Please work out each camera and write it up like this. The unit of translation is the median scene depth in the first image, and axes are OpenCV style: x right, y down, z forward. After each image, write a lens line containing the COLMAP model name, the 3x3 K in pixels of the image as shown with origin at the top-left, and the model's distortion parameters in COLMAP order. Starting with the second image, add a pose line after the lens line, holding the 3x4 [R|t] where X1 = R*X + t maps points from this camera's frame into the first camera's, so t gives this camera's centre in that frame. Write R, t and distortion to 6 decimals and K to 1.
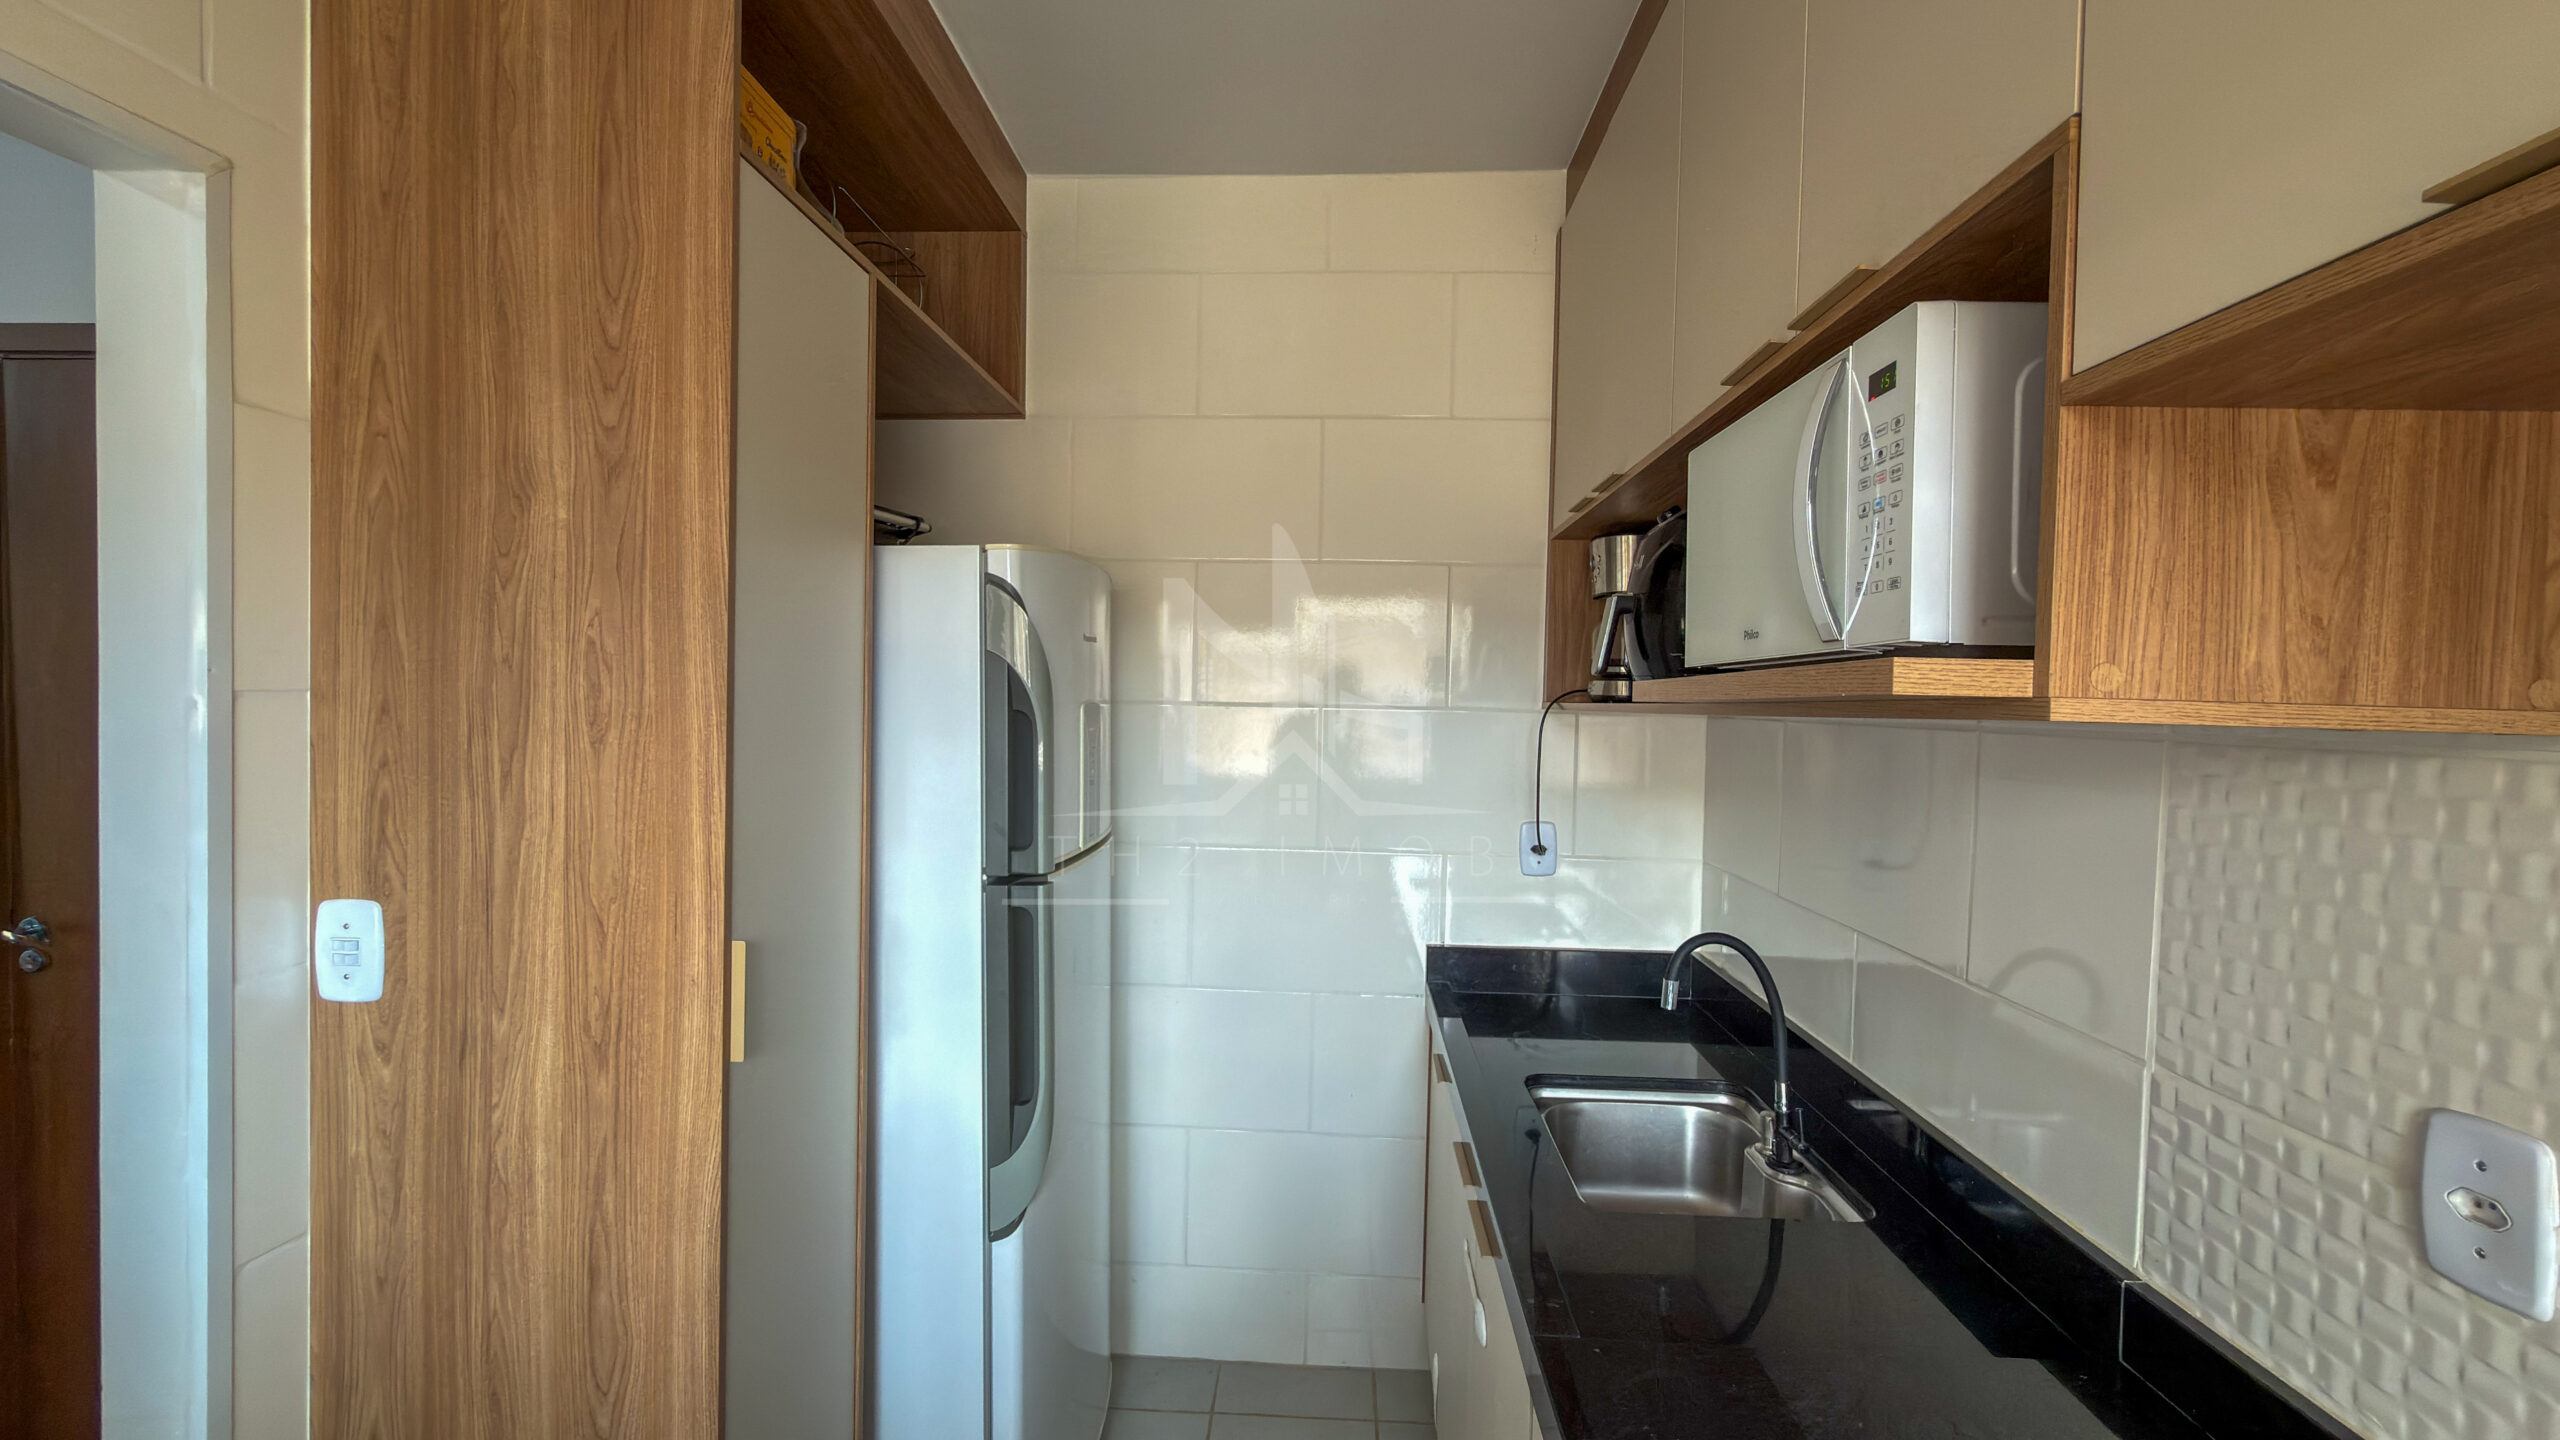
lens RADIAL K [[1014.0, 0, 1280.0], [0, 1014.0, 720.0], [0, 0, 1]] dist [-0.000765, -0.000140]
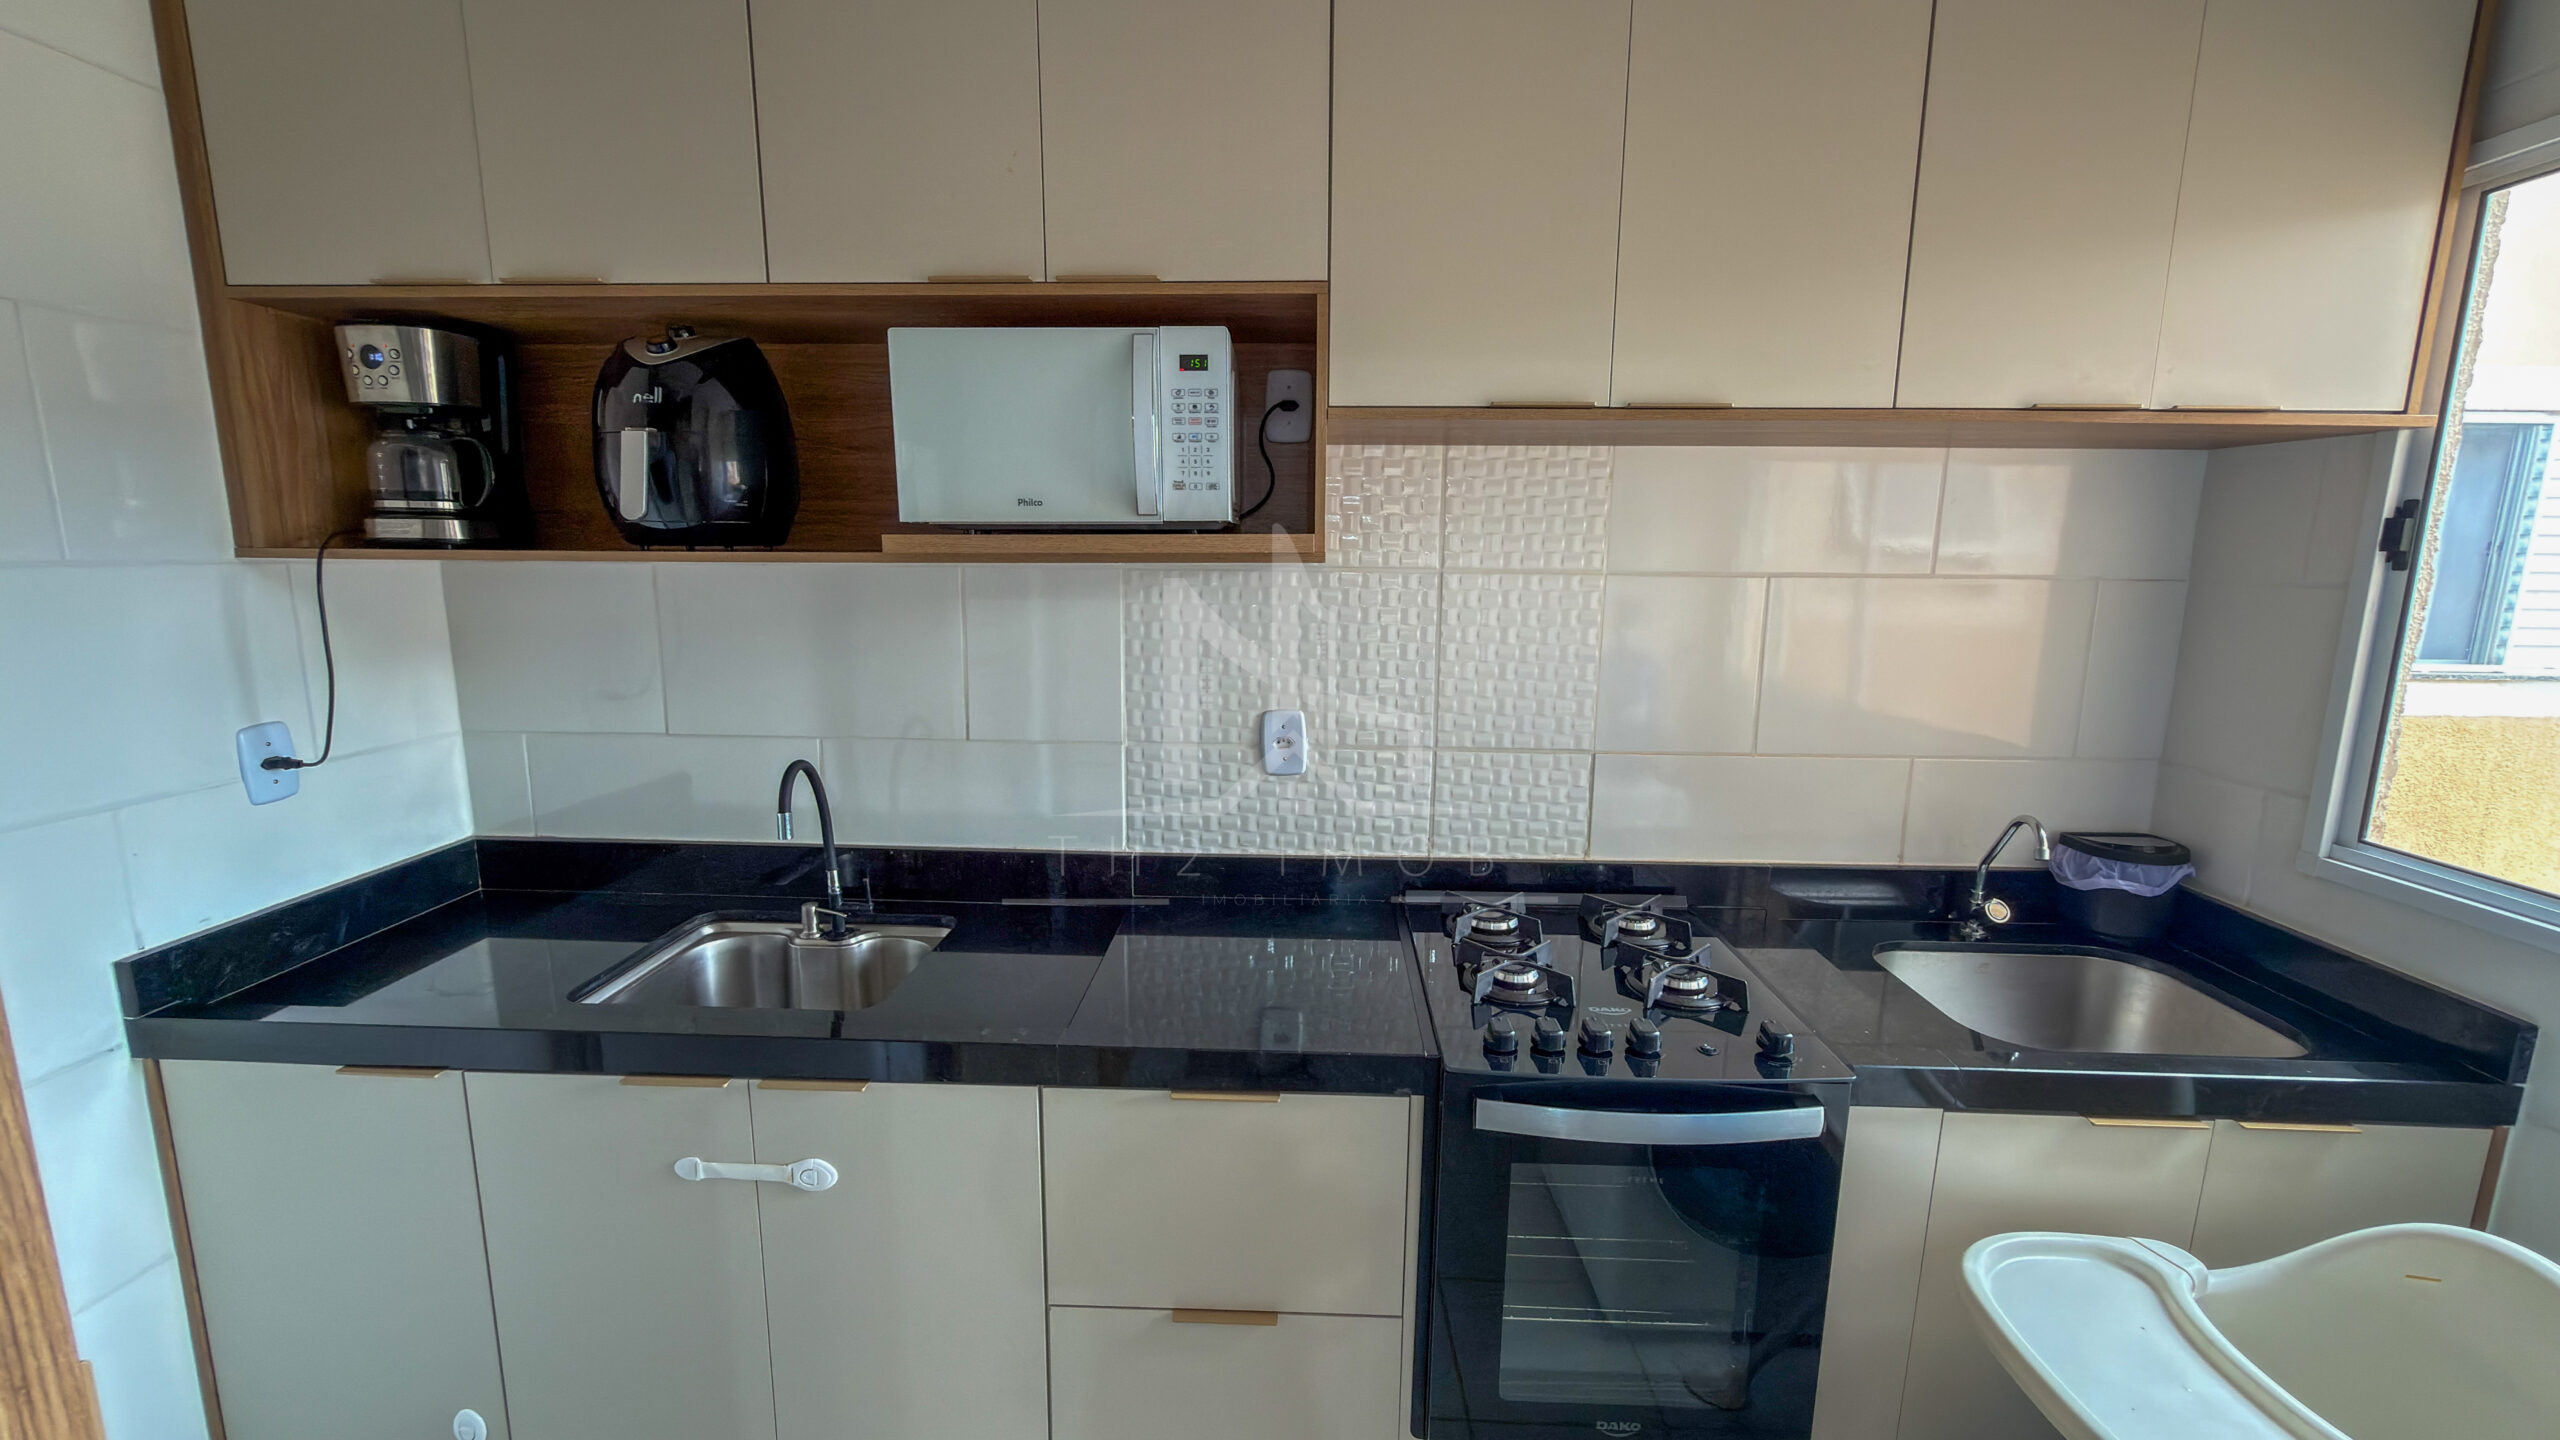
lens RADIAL K [[1020.0, 0, 1283.1], [0, 1020.0, 717.7], [0, 0, 1]] dist [-0.001263, -0.000271]
pose [[-0.019932, -0.187262, 0.982108, -0.835204], [0.011544, 0.982194, 0.187512, -0.047378], [-0.999735, 0.015075, -0.017415, 0.617070]]
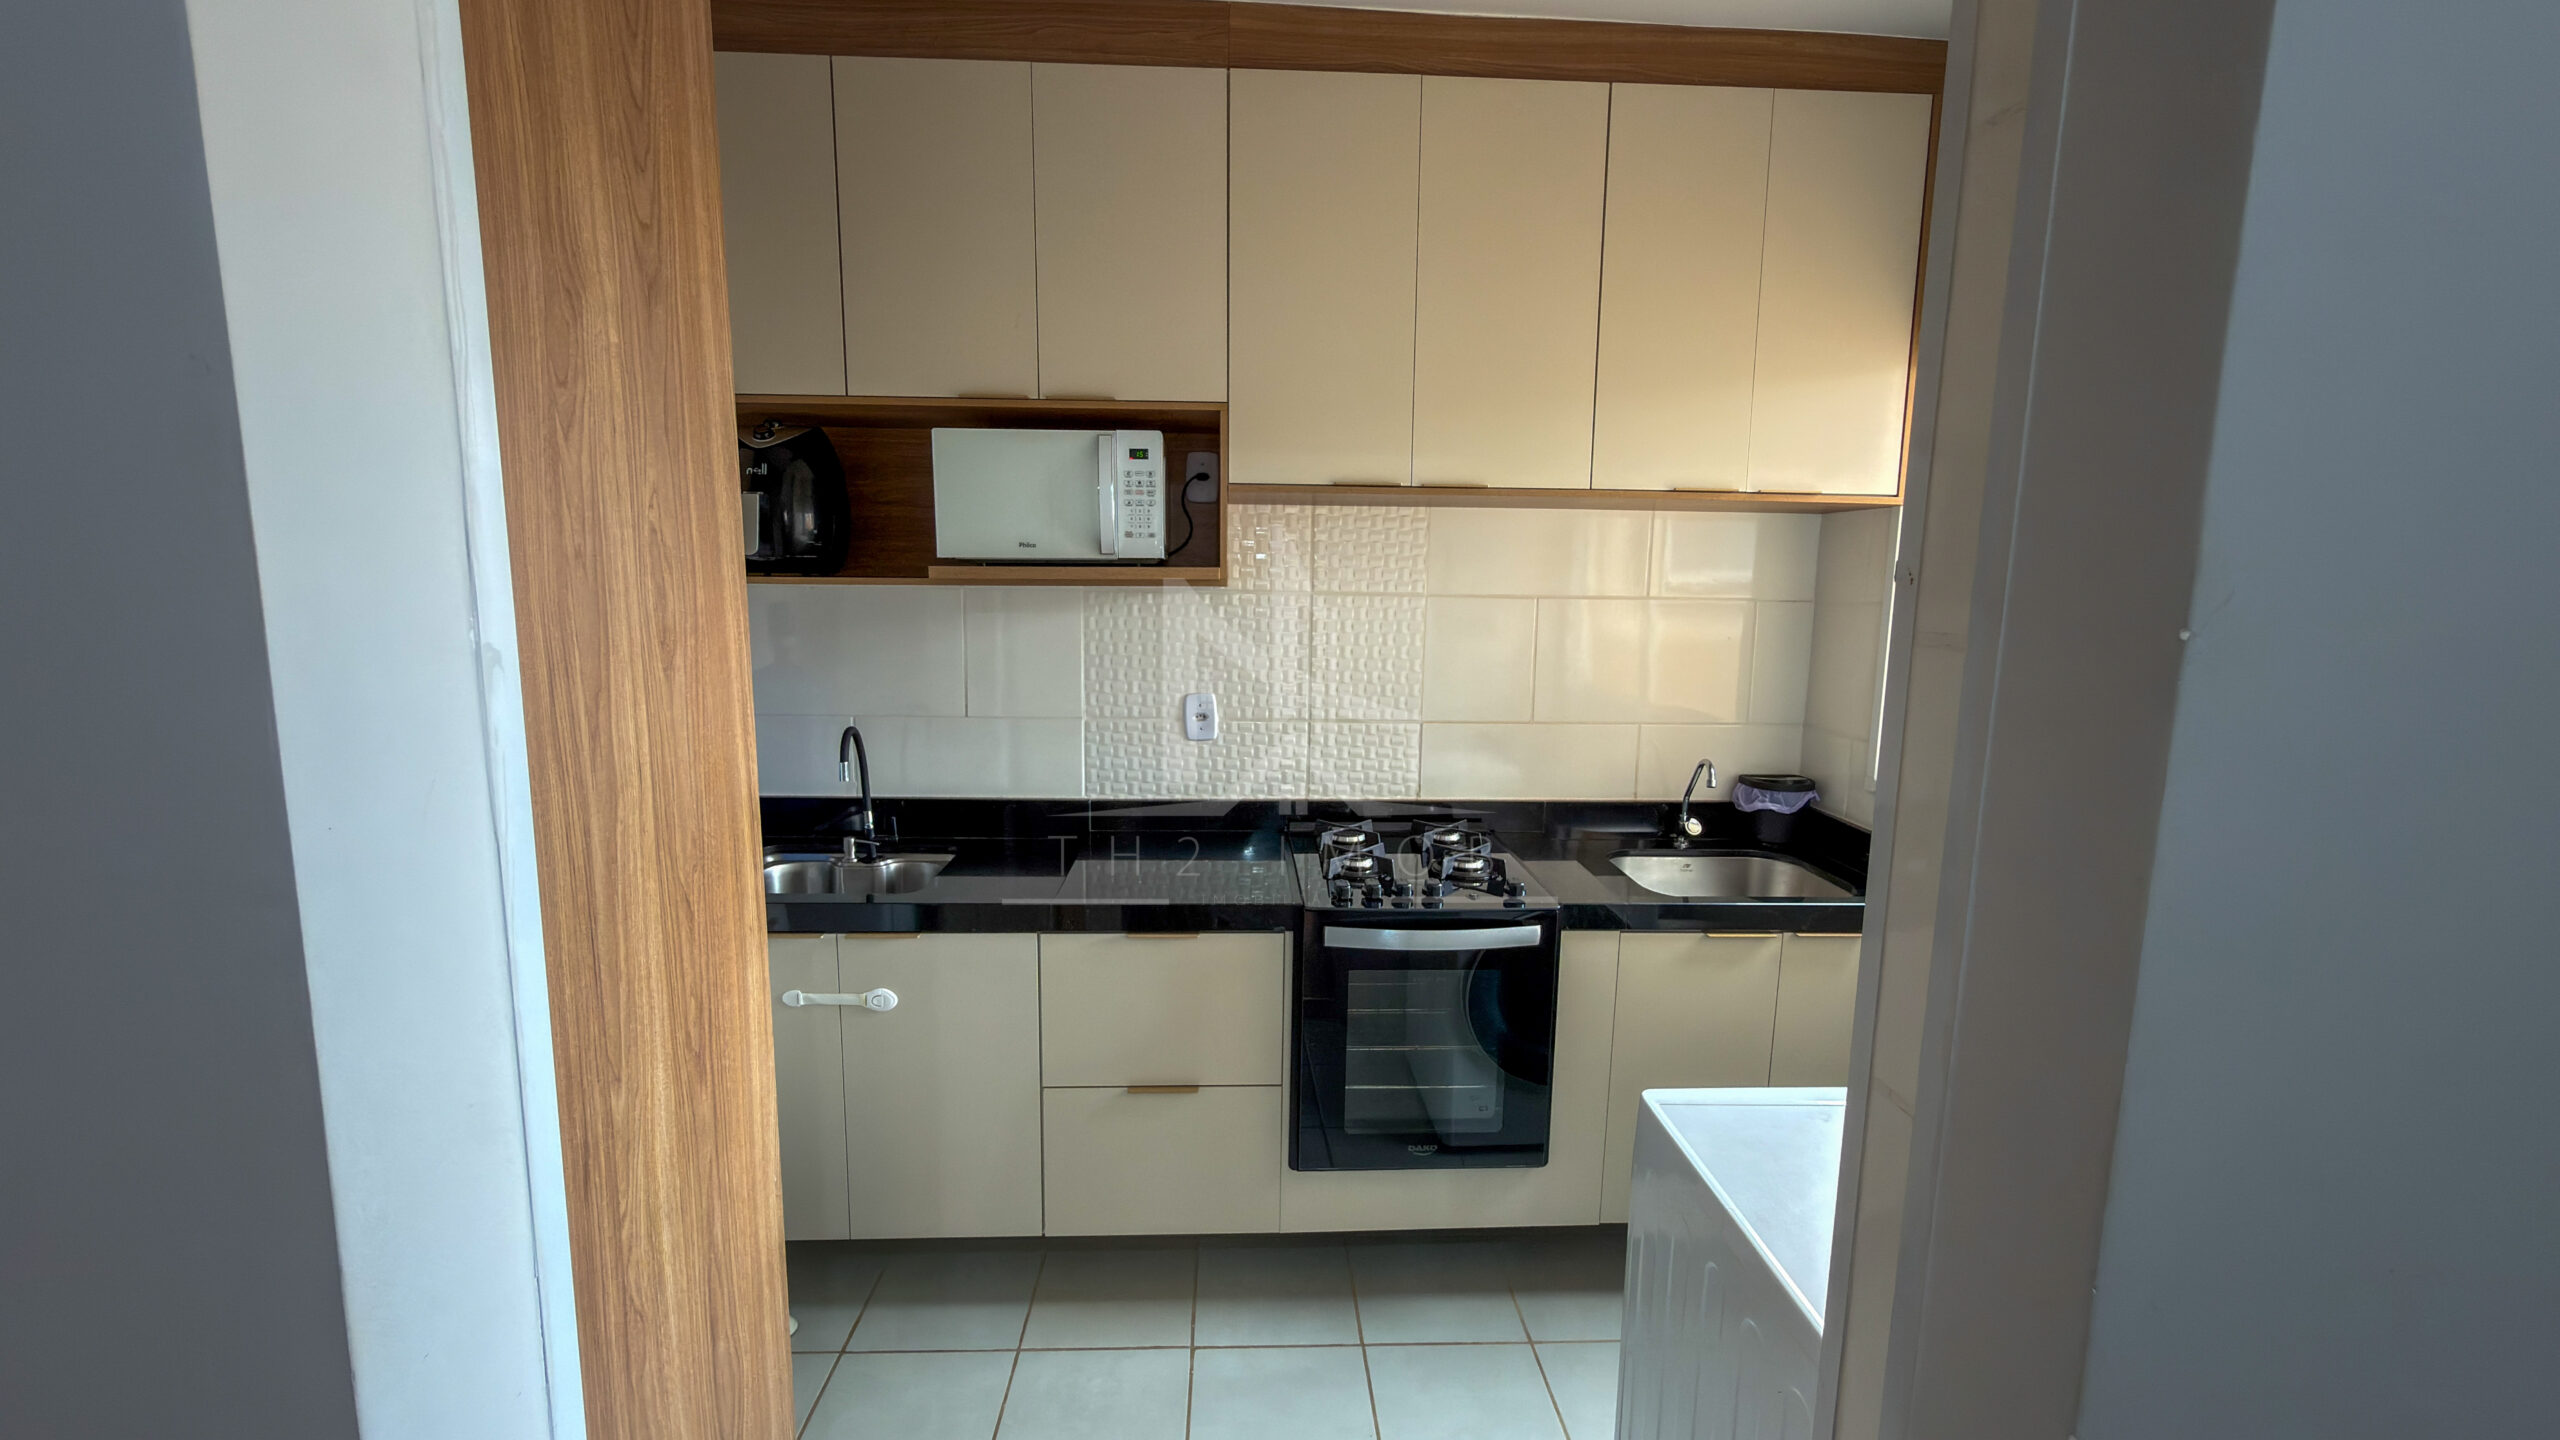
lens RADIAL K [[1020.0, 0, 1283.1], [0, 1020.0, 717.7], [0, 0, 1]] dist [-0.001263, -0.000271]
pose [[-0.099527, -0.157500, 0.982491, -1.453000], [0.005396, 0.987293, 0.158816, -0.057536], [-0.995020, 0.021108, -0.097413, 0.626100]]
